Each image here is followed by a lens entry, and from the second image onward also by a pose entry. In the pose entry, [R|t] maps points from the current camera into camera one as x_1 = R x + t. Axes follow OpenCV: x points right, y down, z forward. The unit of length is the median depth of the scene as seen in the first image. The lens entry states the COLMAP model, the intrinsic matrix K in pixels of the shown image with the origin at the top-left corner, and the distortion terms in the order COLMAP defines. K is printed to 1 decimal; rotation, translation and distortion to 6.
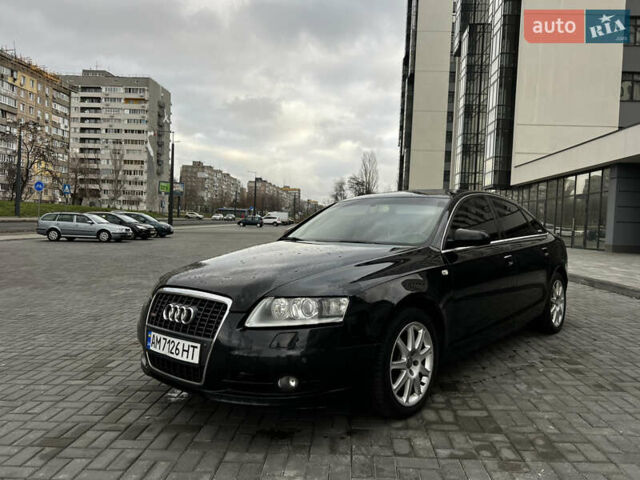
lens RADIAL K [[484.4, 0, 320.0], [0, 484.4, 240.0], [0, 0, 1]] dist [0.061874, -0.057566]
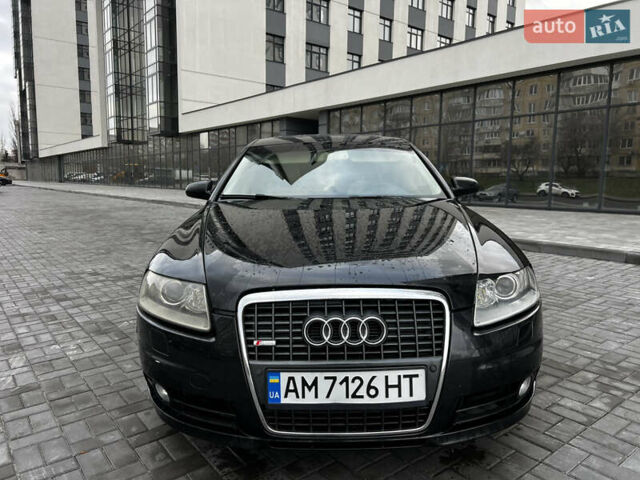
lens RADIAL K [[484.4, 0, 320.0], [0, 484.4, 240.0], [0, 0, 1]] dist [0.061874, -0.057566]
pose [[0.748238, -0.108592, 0.654482, -0.676553], [0.039065, 0.992013, 0.119934, -0.033255], [-0.662279, -0.064172, 0.746504, 0.564087]]
